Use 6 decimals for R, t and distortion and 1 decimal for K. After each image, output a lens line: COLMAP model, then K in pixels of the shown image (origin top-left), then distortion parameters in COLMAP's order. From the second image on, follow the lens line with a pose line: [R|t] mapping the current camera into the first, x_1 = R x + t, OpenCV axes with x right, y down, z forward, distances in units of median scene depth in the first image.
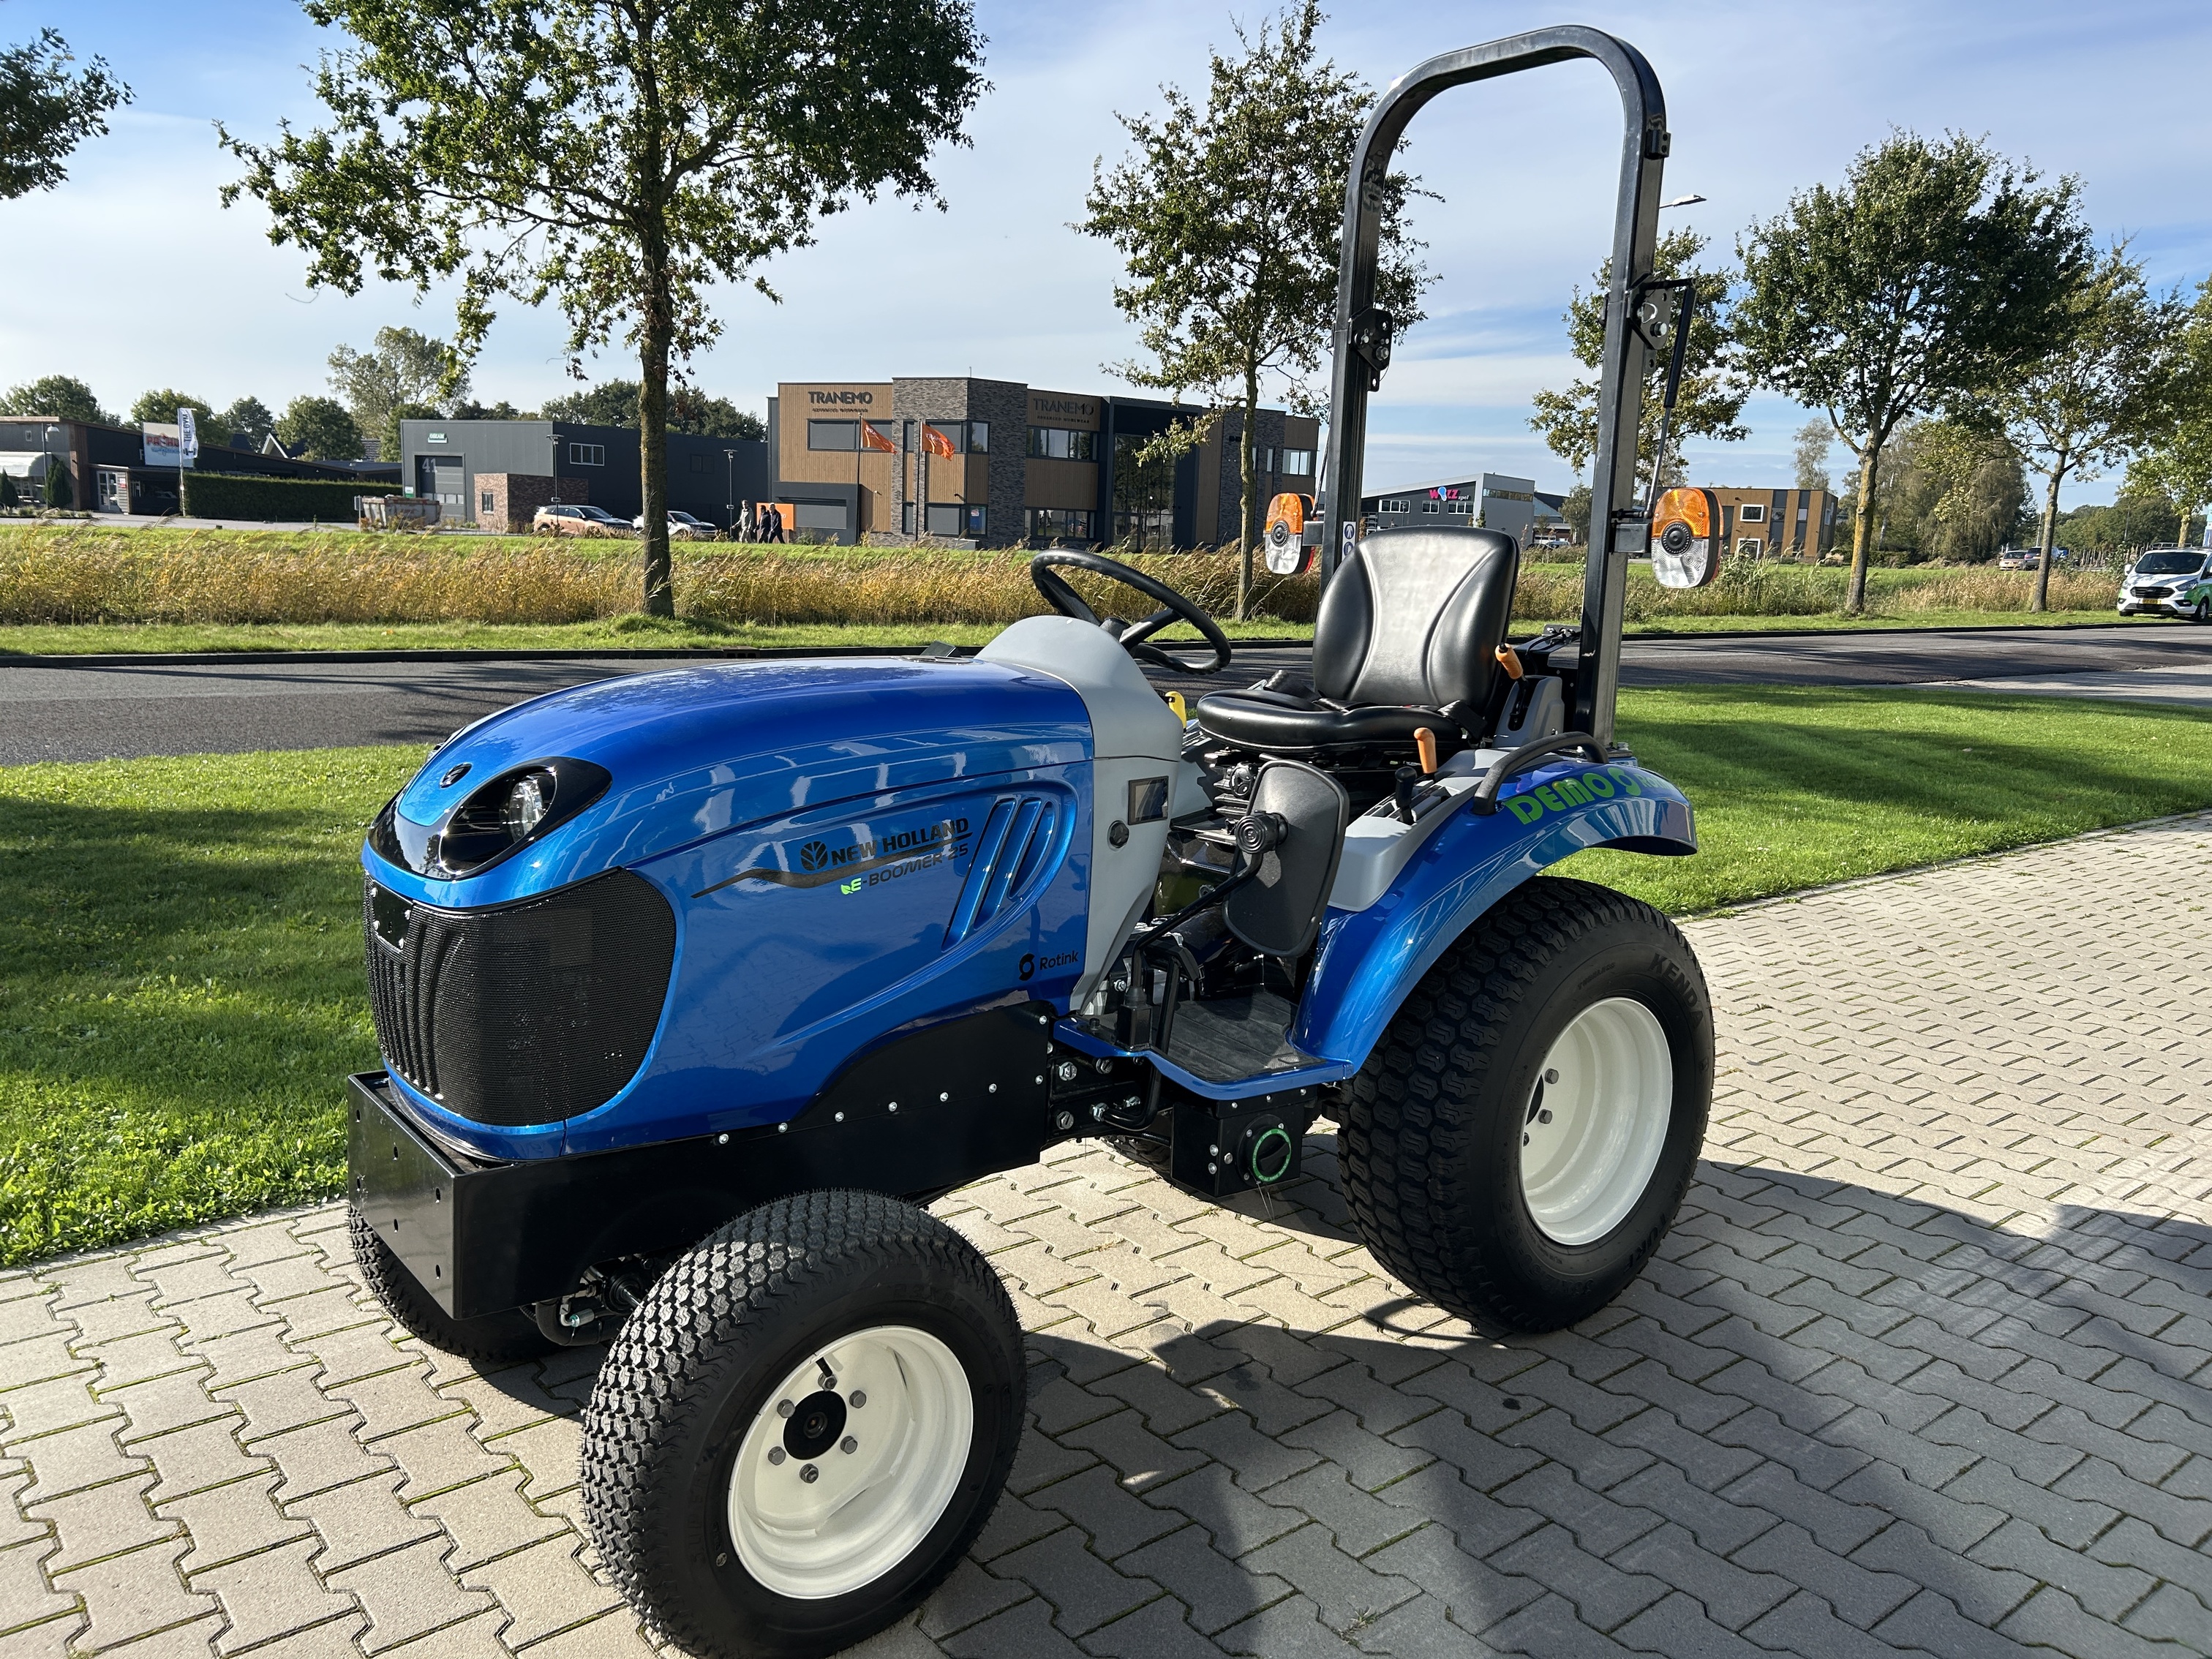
lens RADIAL K [[1662.9, 0, 1091.0], [0, 1662.9, 830.5], [0, 0, 1]] dist [0.046504, -0.051782]
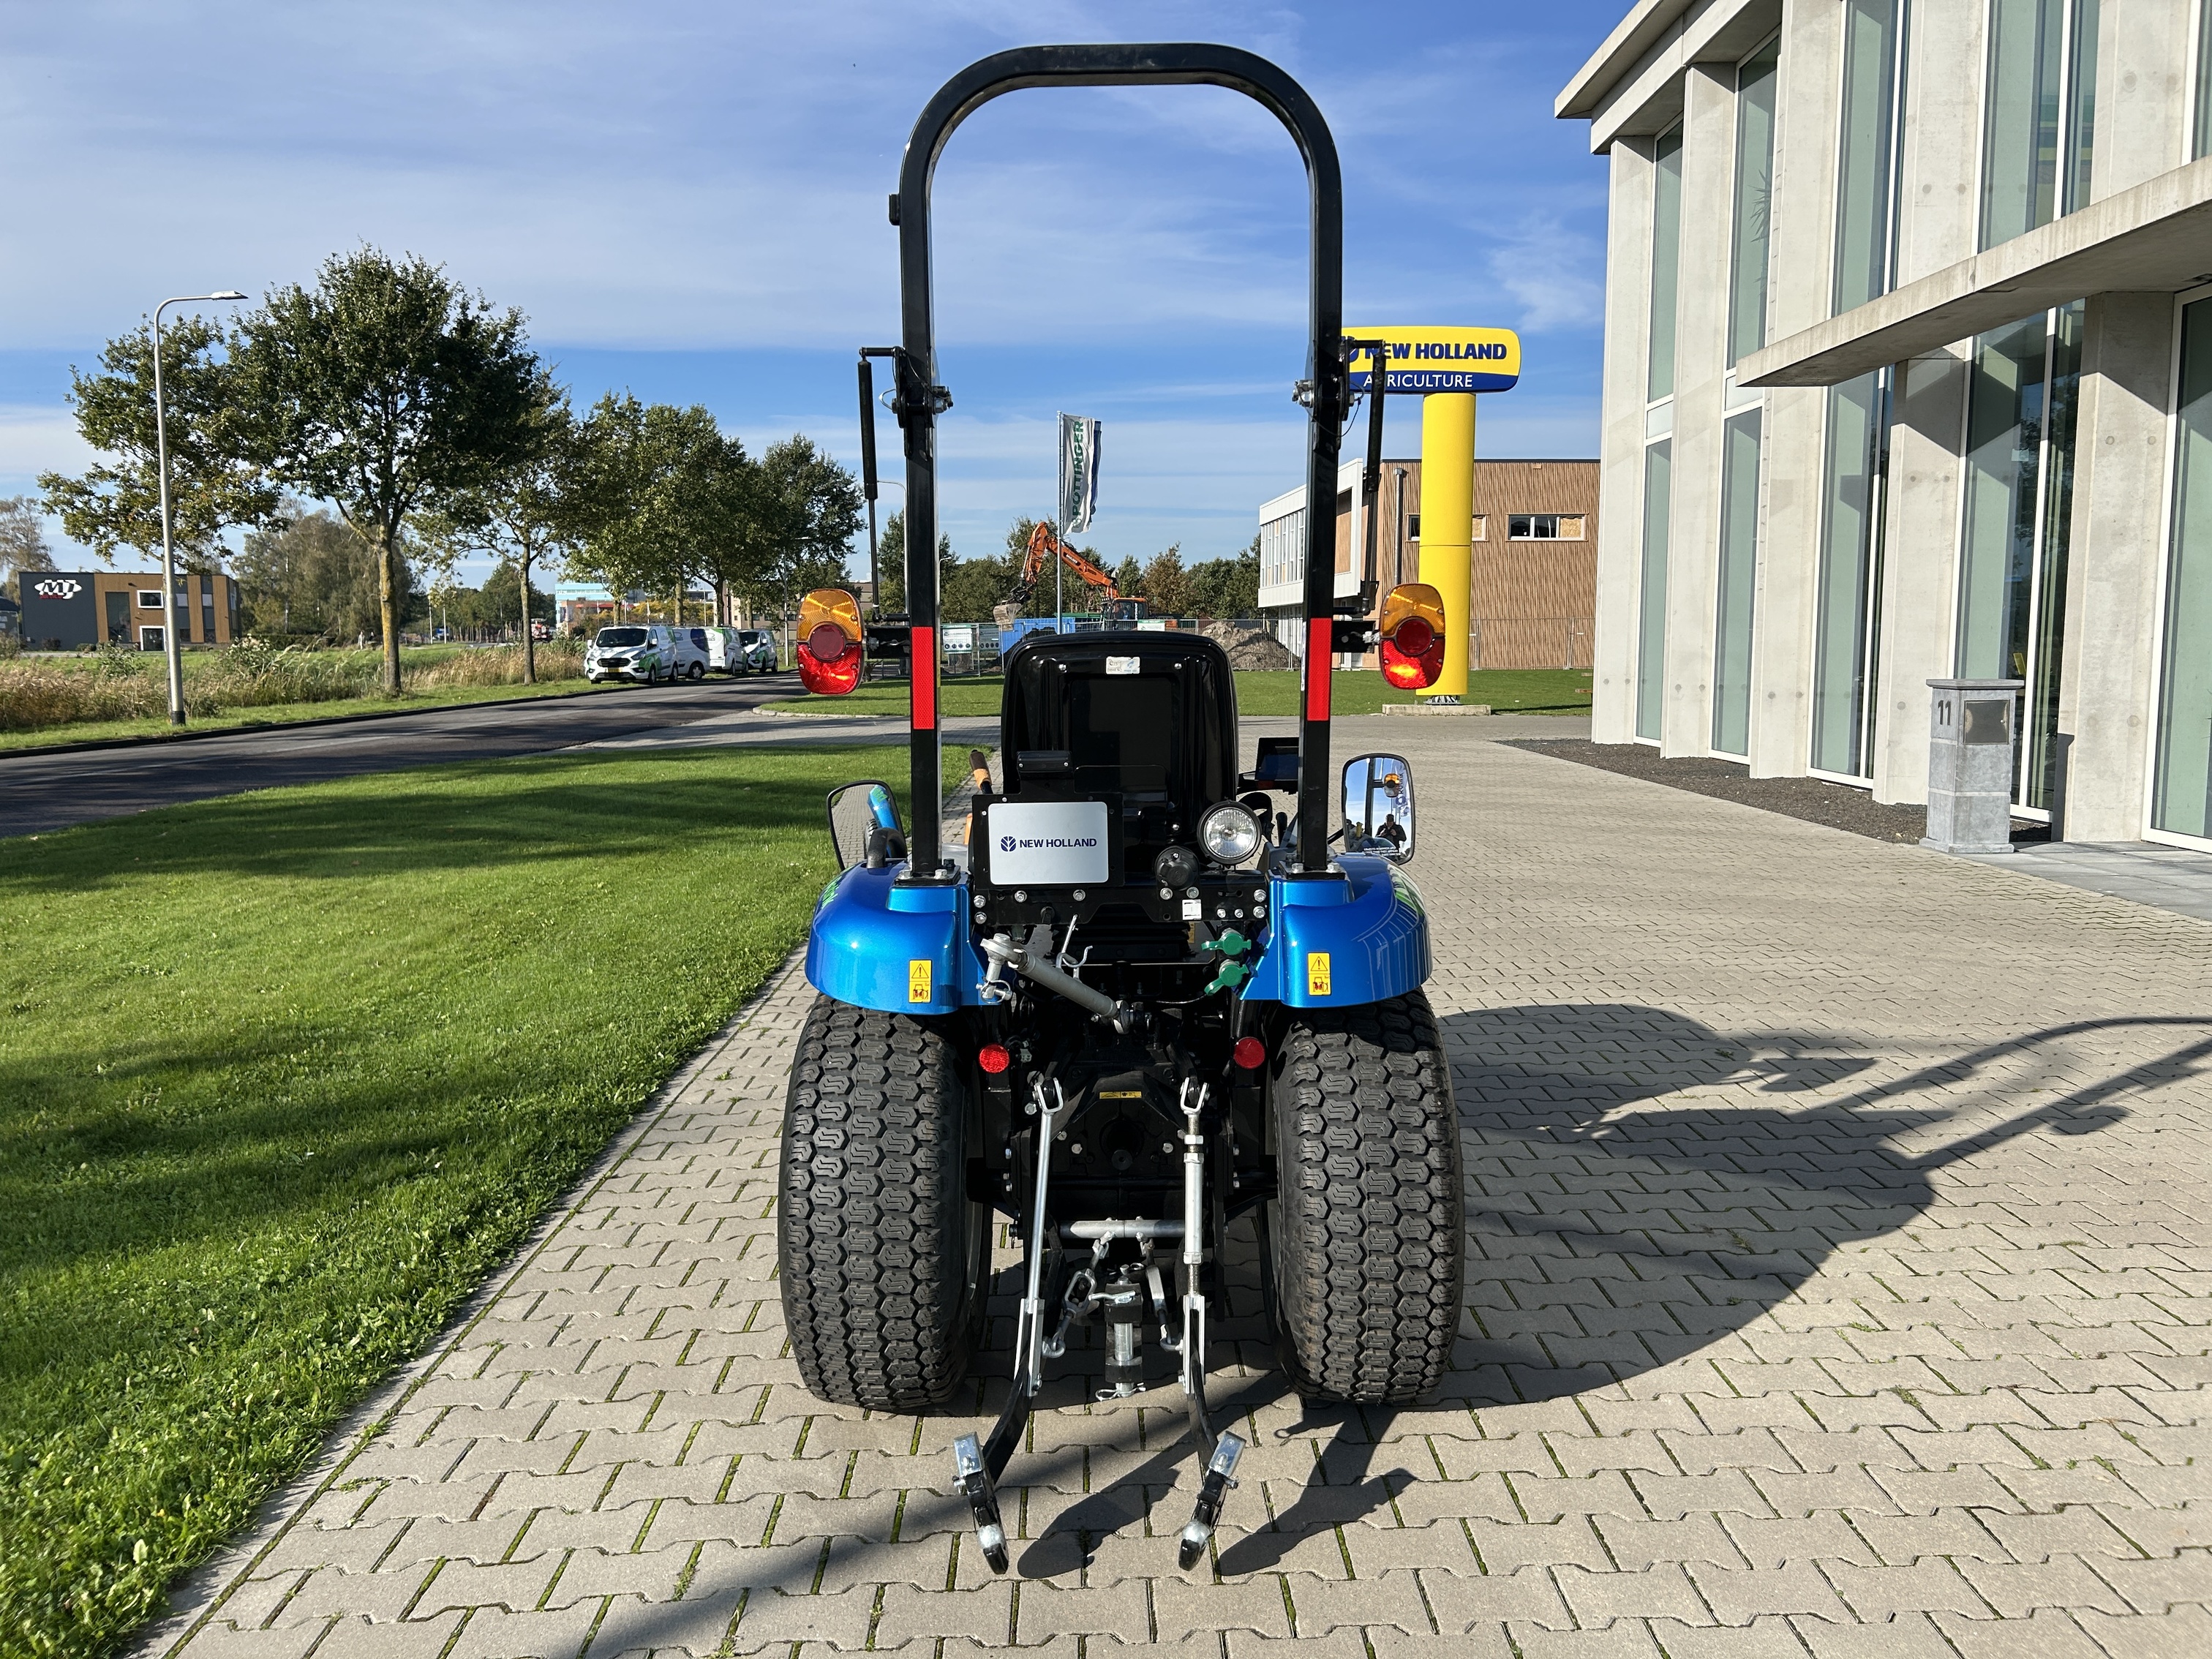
lens RADIAL K [[1662.9, 0, 1123.9], [0, 1662.9, 833.5], [0, 0, 1]] dist [0.046504, -0.051782]
pose [[0.610363, -0.128231, 0.781674, -0.112100], [0.164001, 0.985885, 0.033672, -0.003395], [-0.774958, 0.107643, 0.622778, -0.006023]]
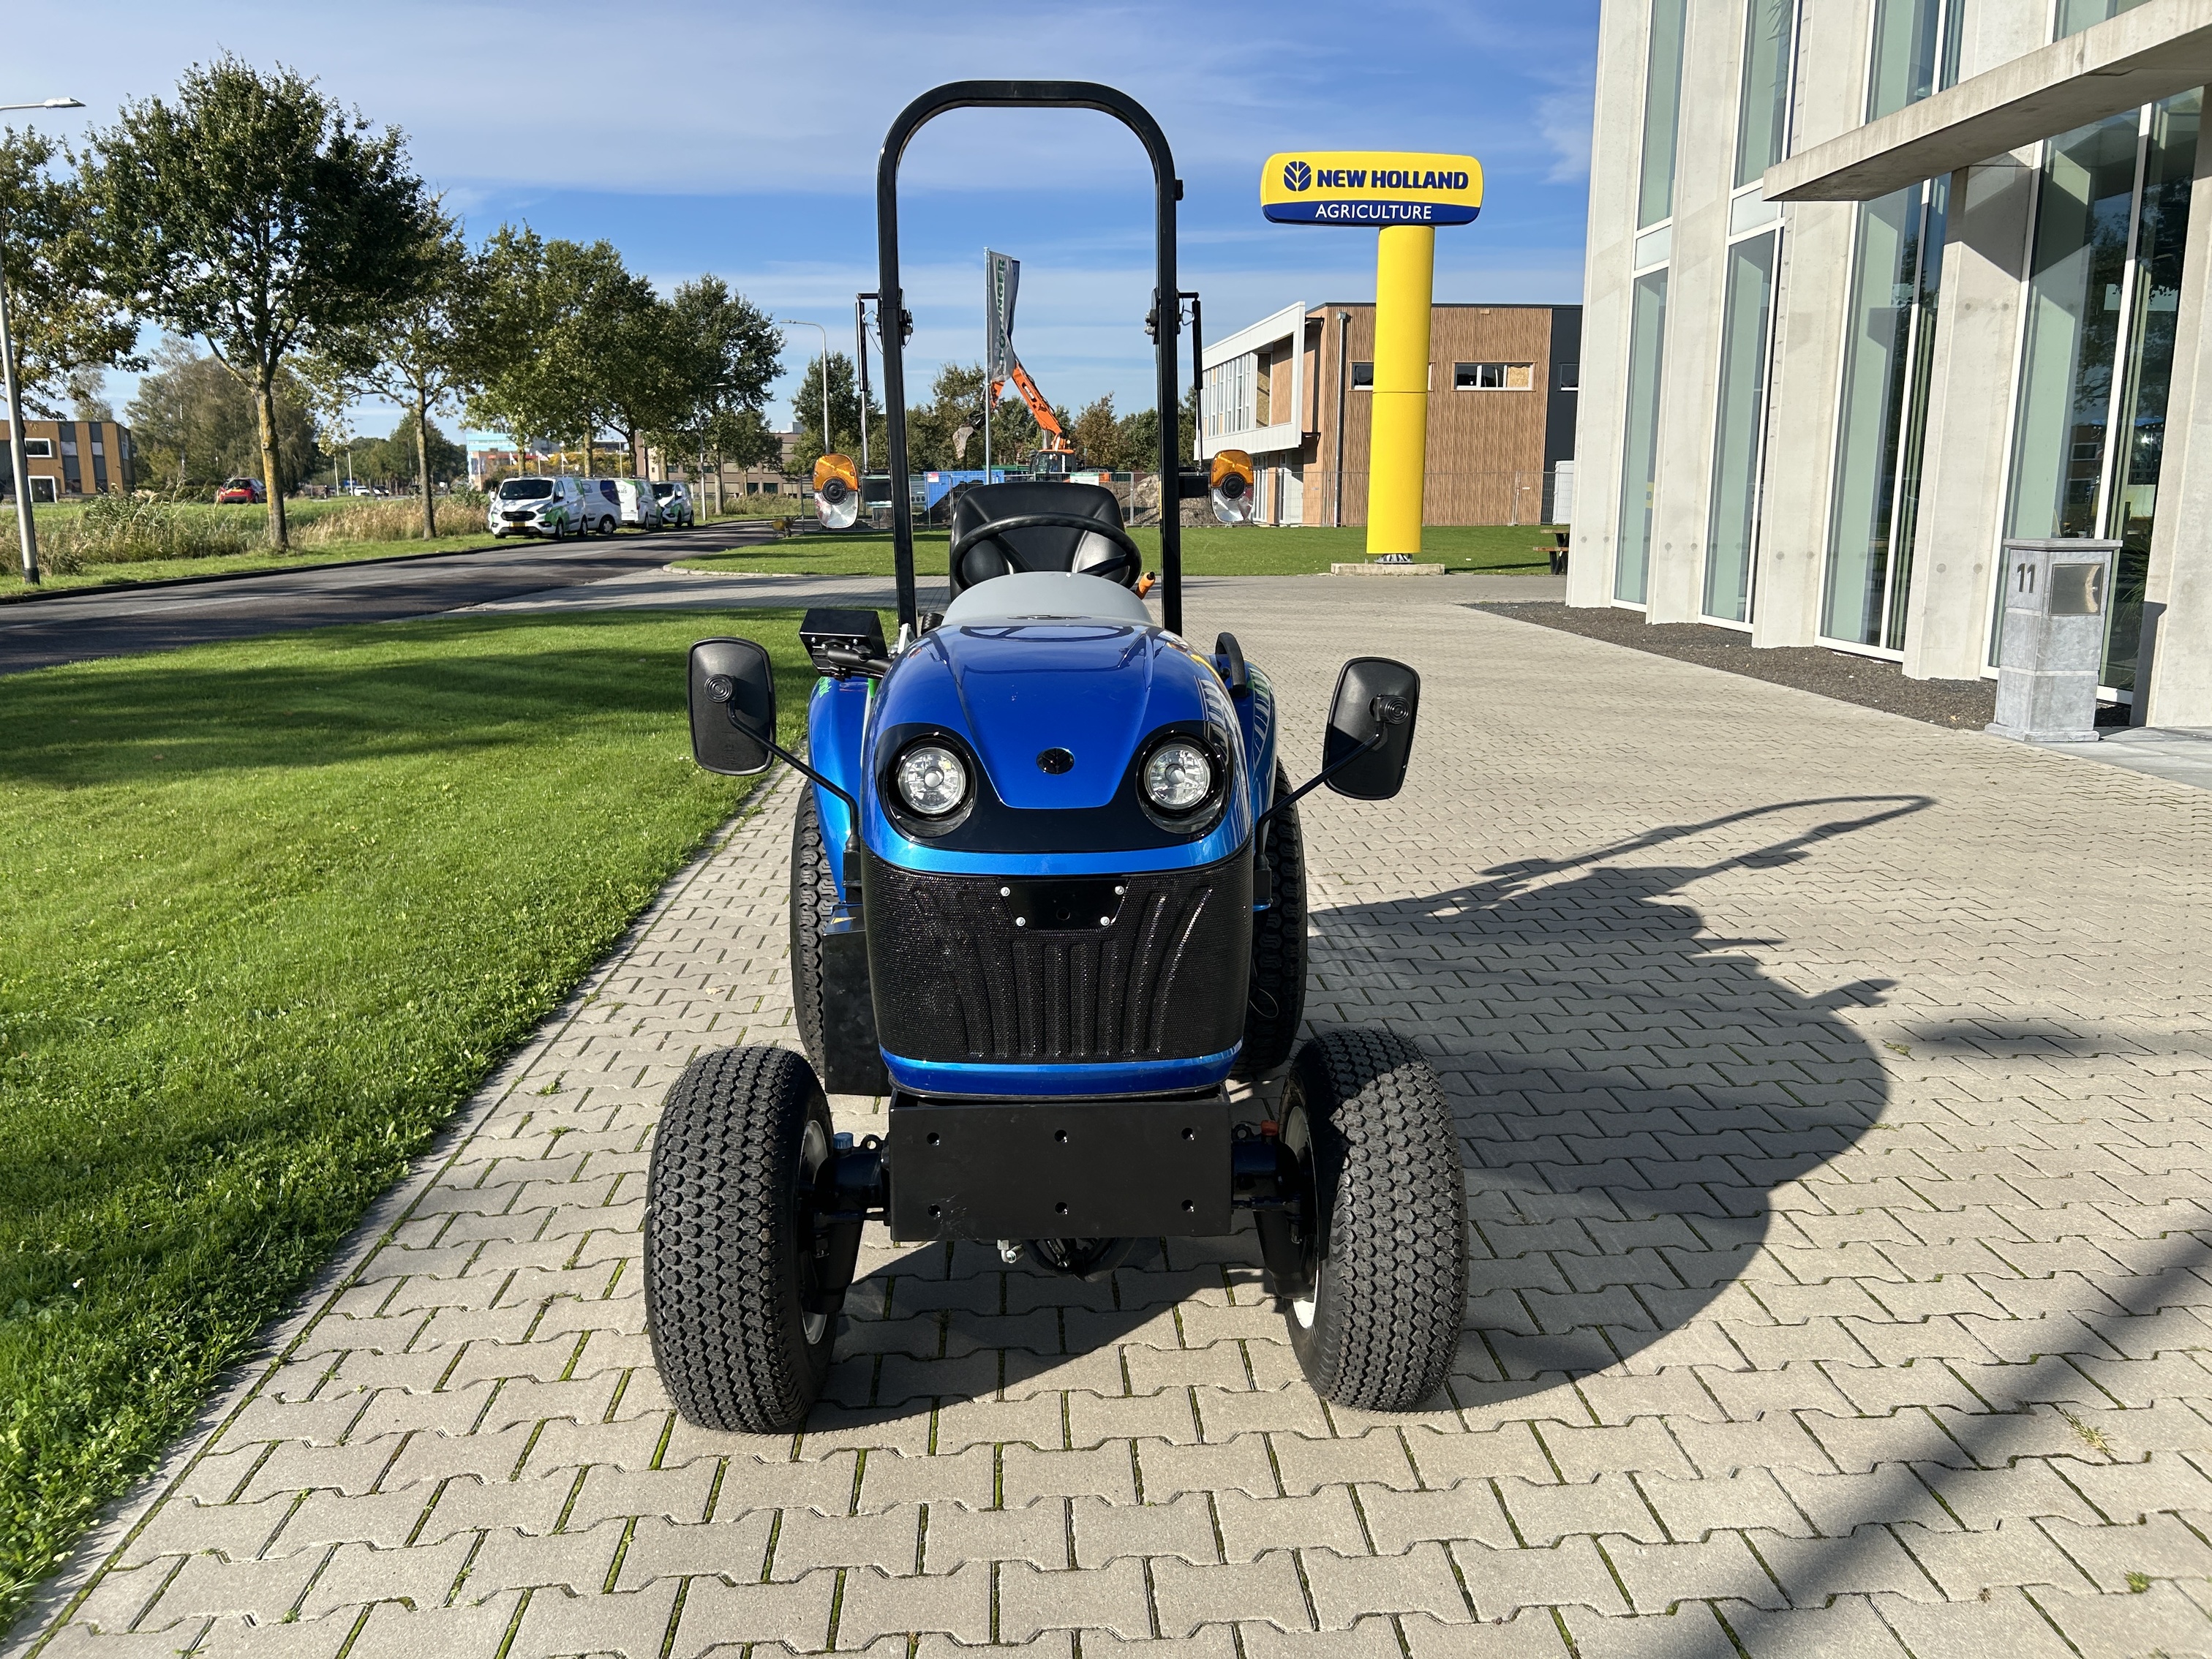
lens RADIAL K [[1662.9, 0, 1095.3], [0, 1662.9, 826.3], [0, 0, 1]] dist [0.046504, -0.051782]
pose [[0.590458, -0.192449, 0.783787, -0.077604], [0.163803, 0.979517, 0.117109, -0.007070], [-0.790271, 0.059239, 0.609888, 0.024364]]
